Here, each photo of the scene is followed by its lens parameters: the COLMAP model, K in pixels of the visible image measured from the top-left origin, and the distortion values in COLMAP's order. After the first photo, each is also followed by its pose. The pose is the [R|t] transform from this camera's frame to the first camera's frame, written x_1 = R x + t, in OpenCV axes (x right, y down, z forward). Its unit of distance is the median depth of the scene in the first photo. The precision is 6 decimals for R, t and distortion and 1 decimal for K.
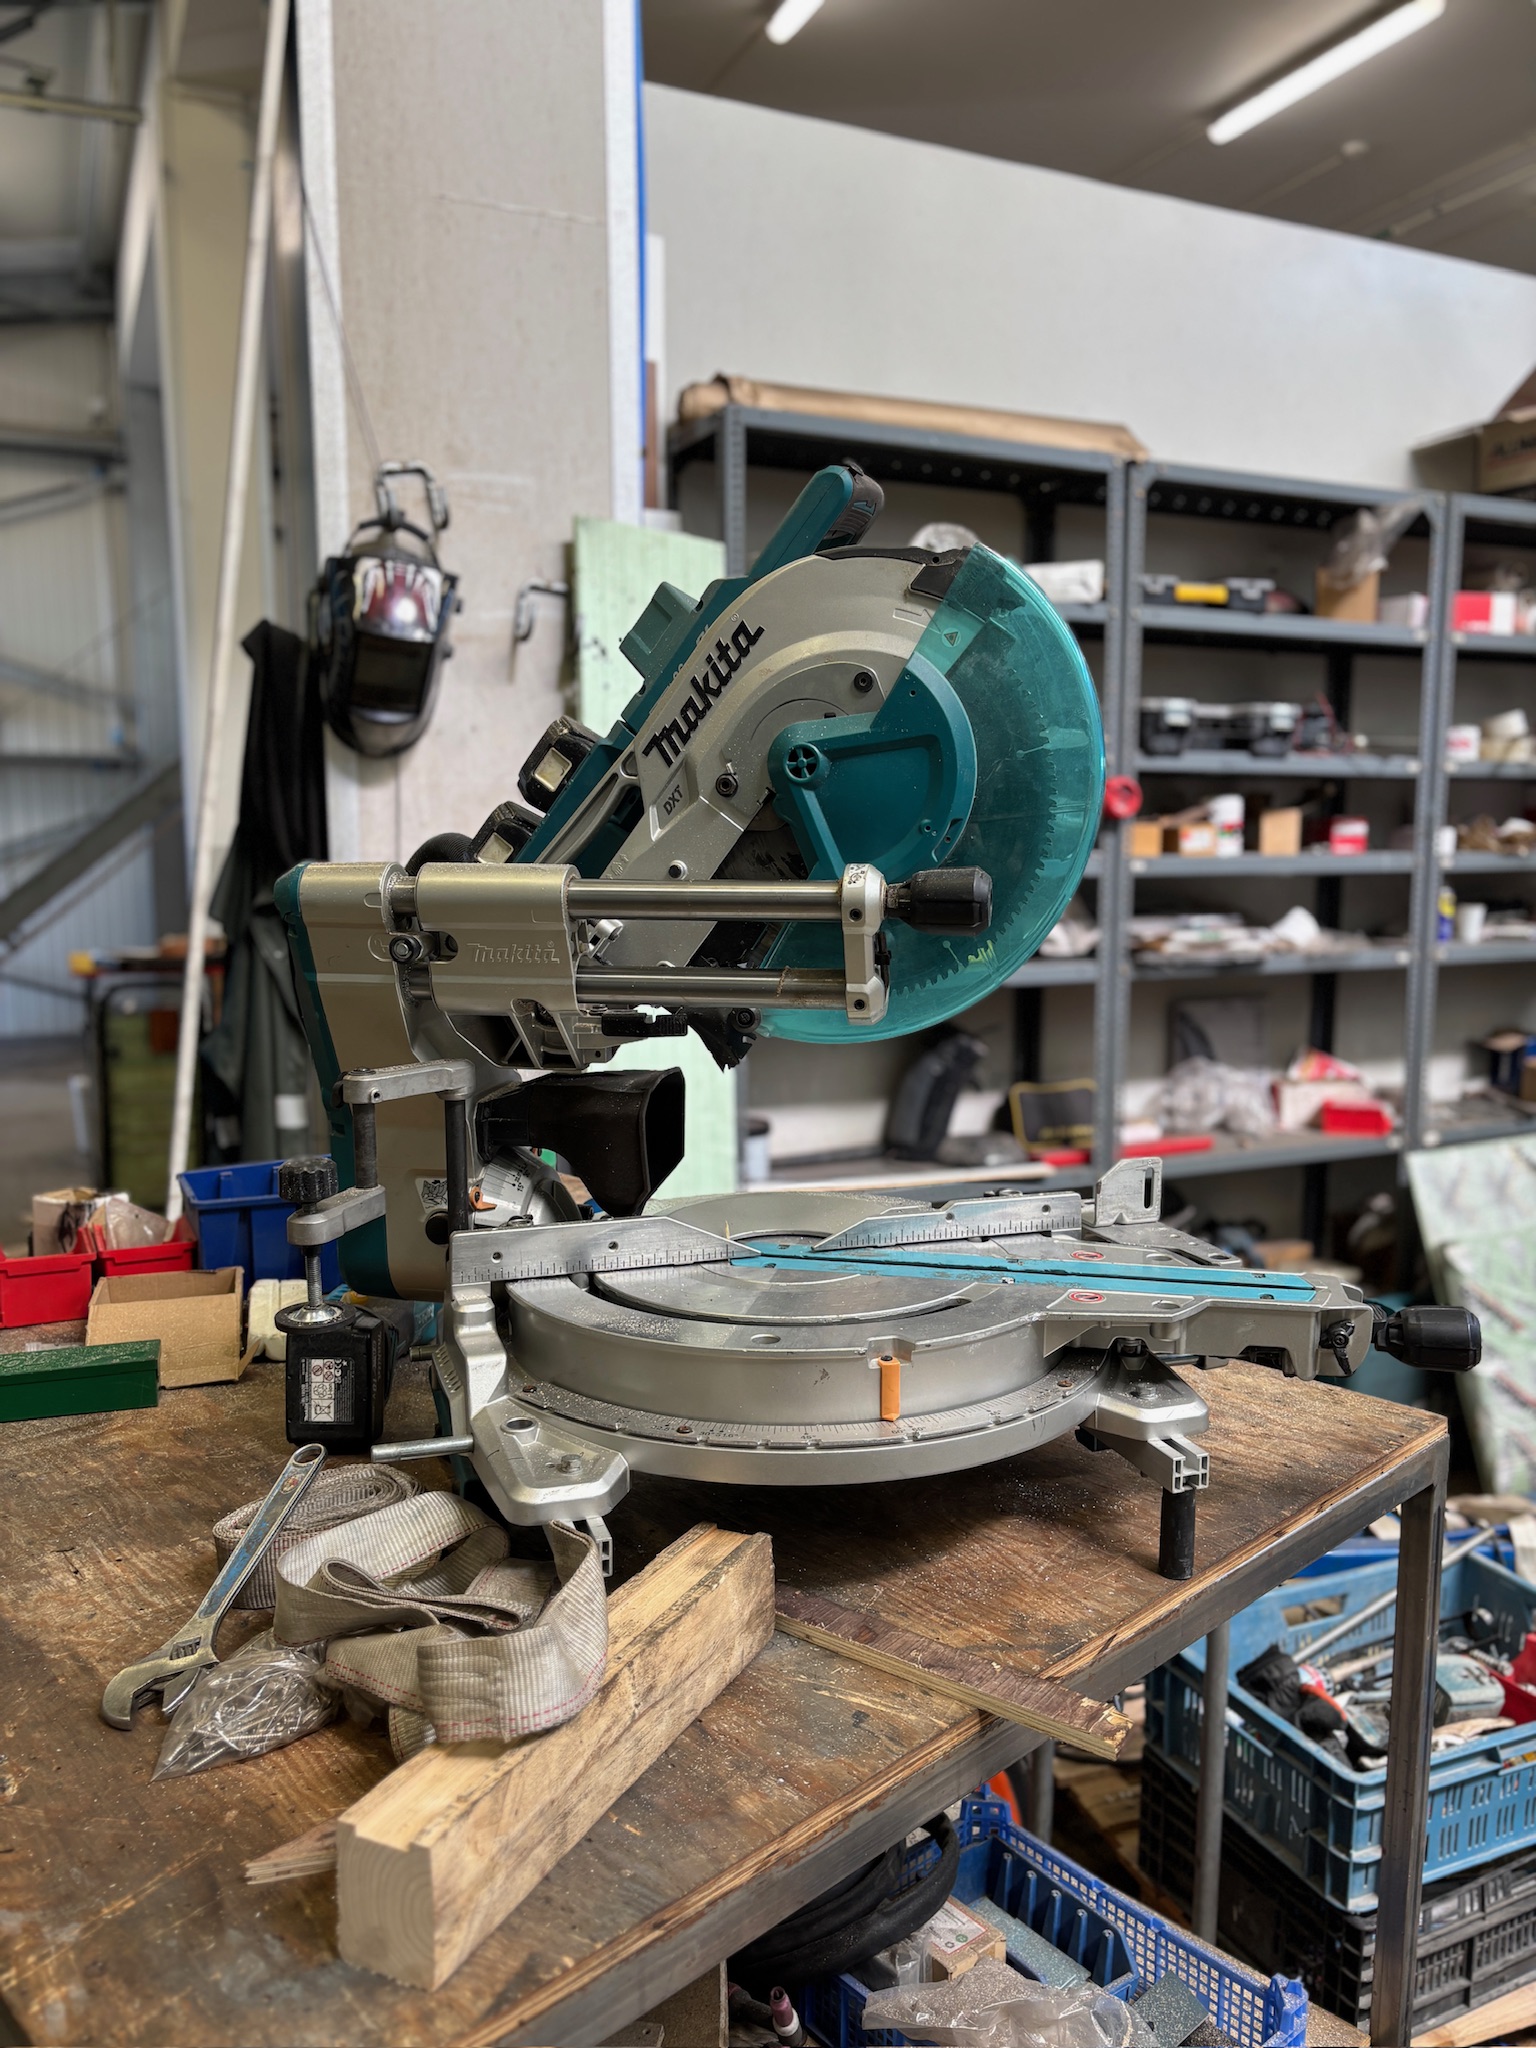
lens RADIAL K [[1579.3, 0, 765.3], [0, 1579.3, 1039.9], [0, 0, 1]] dist [0.028598, -0.043178]
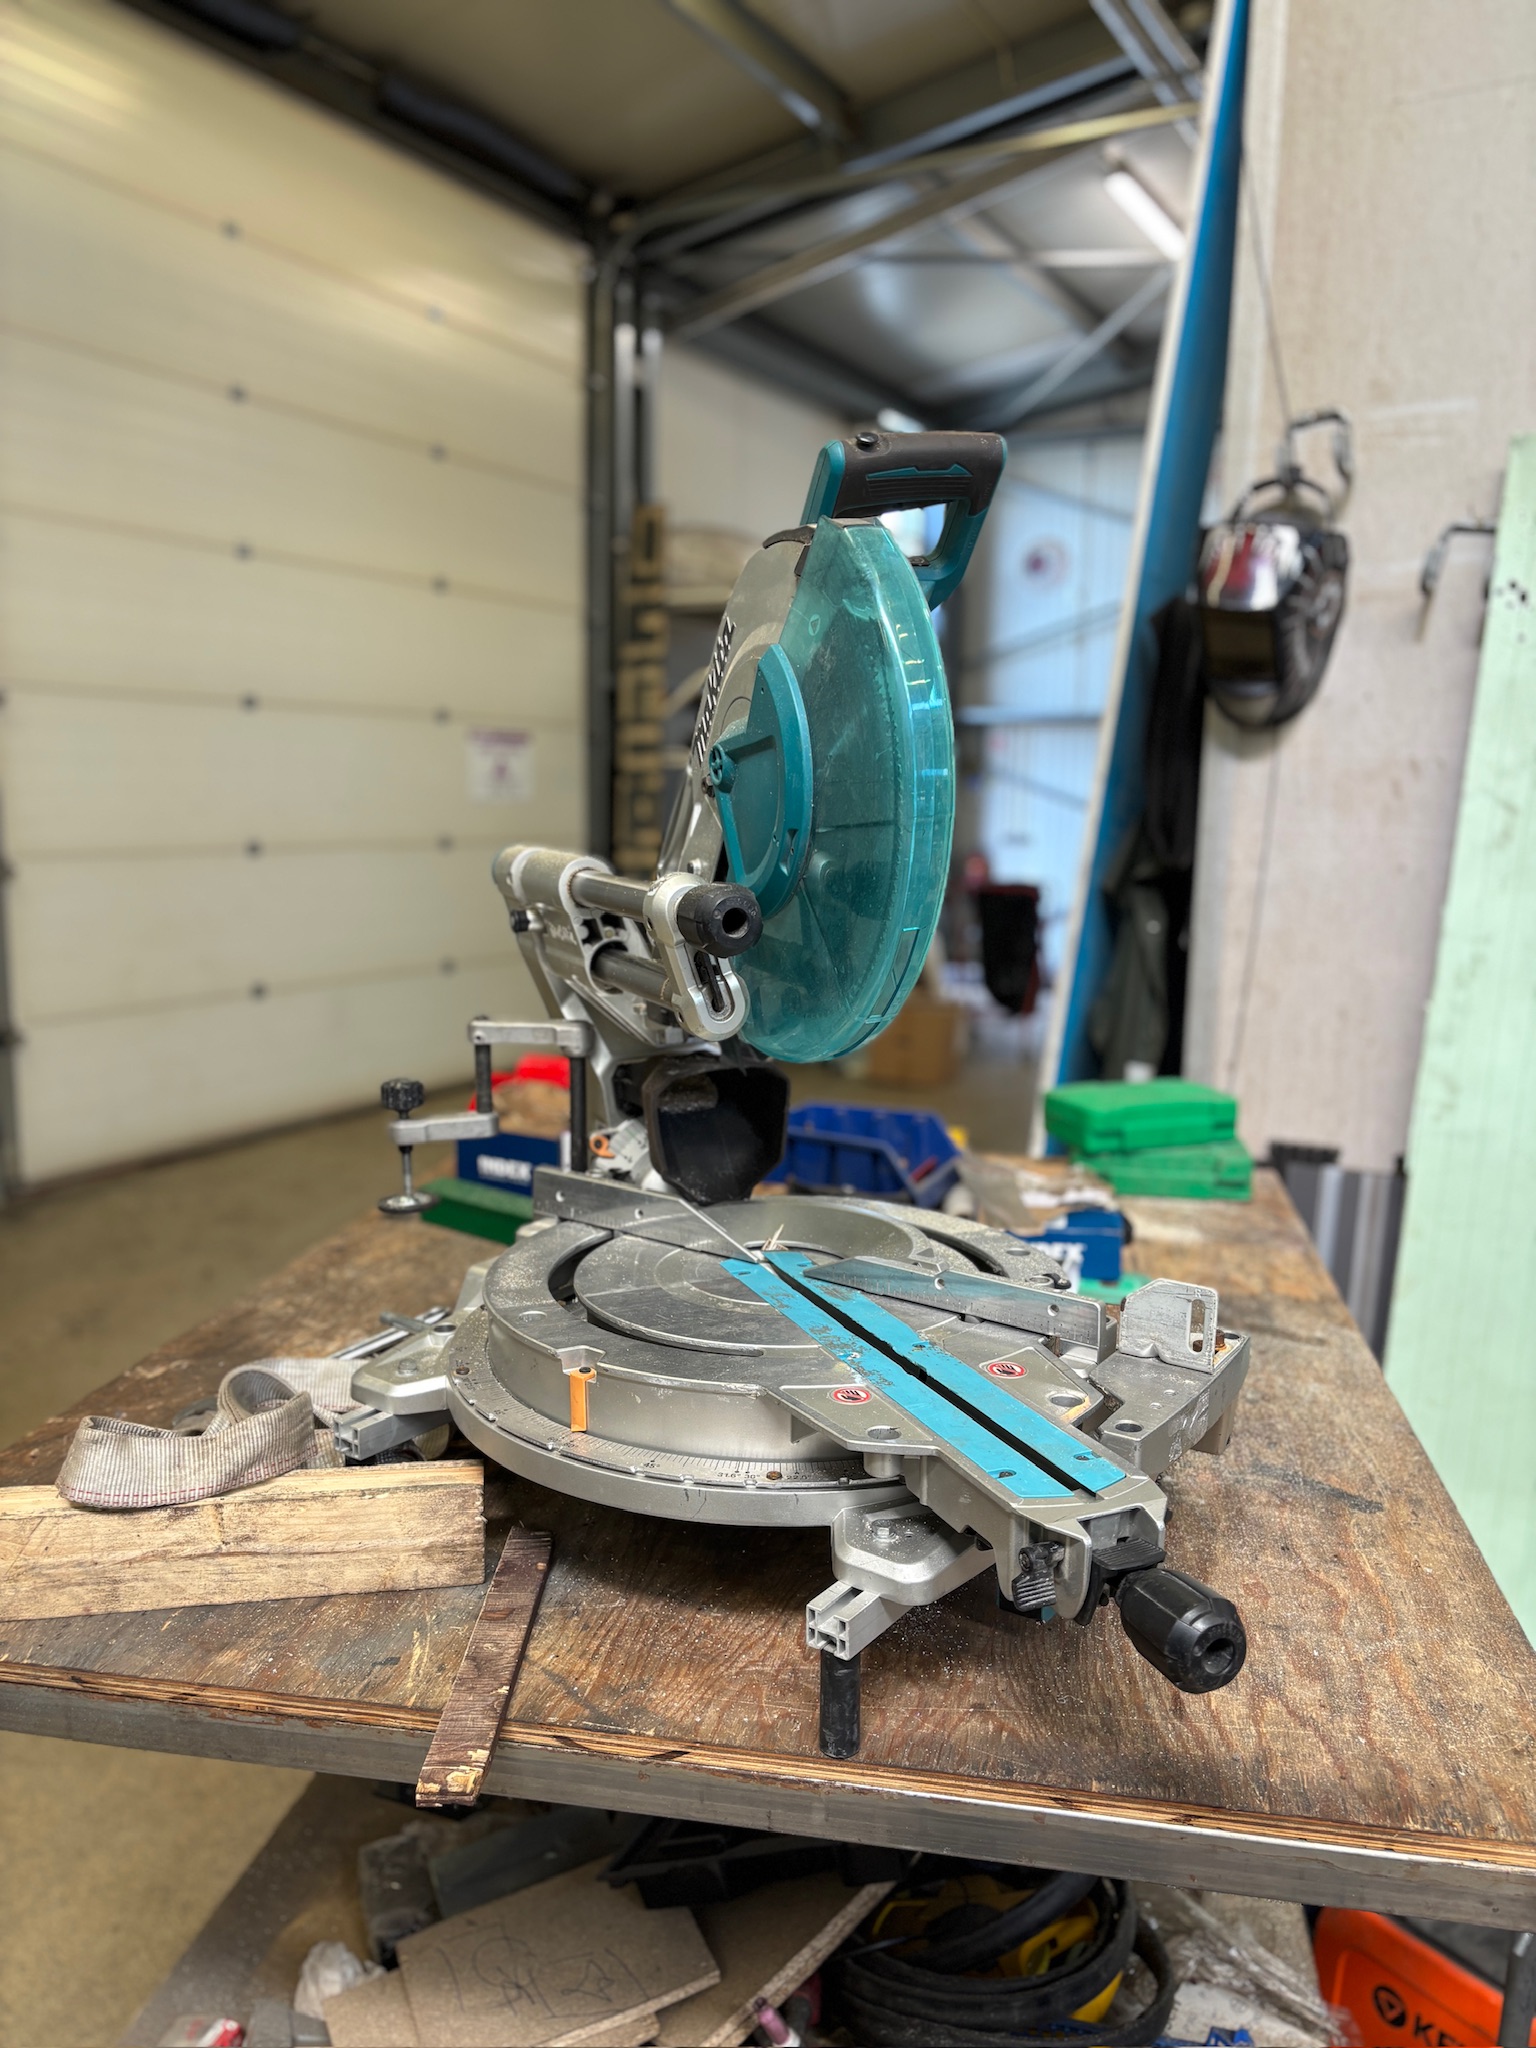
lens RADIAL K [[1579.3, 0, 753.2], [0, 1579.3, 1034.3], [0, 0, 1]] dist [0.028598, -0.043178]
pose [[0.578565, 0.142101, -0.803162, 0.799195], [-0.121860, 0.988714, 0.087147, -0.093705], [0.806481, 0.047453, 0.589352, 0.431543]]
